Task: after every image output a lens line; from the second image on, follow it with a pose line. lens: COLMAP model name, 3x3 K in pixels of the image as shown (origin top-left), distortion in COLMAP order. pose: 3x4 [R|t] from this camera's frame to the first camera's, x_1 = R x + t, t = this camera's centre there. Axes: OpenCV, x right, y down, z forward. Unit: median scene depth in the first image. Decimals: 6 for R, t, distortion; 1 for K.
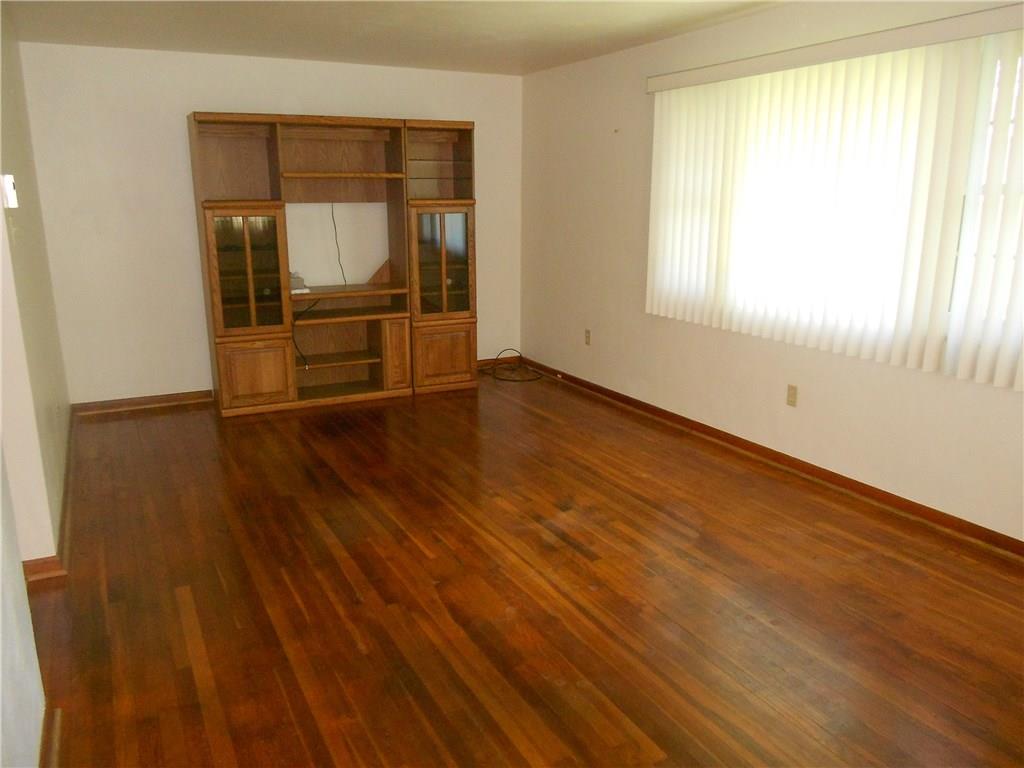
lens RADIAL K [[804.1, 0, 509.1], [0, 804.1, 386.1], [0, 0, 1]] dist [-0.001273, 0.021240]
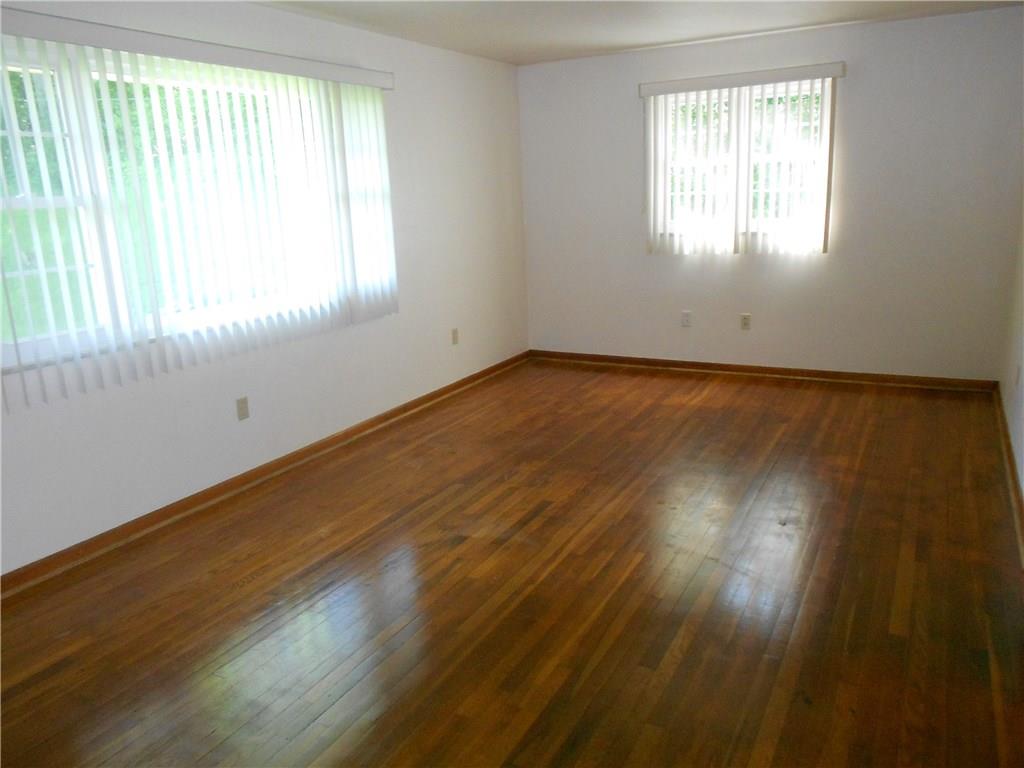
lens RADIAL K [[804.1, 0, 515.5], [0, 804.1, 387.8], [0, 0, 1]] dist [-0.001273, 0.021240]
pose [[-0.576303, -0.174670, 0.798351, -0.688129], [0.227898, 0.903790, 0.362251, -0.327940], [-0.784817, 0.390709, -0.481050, 1.384052]]
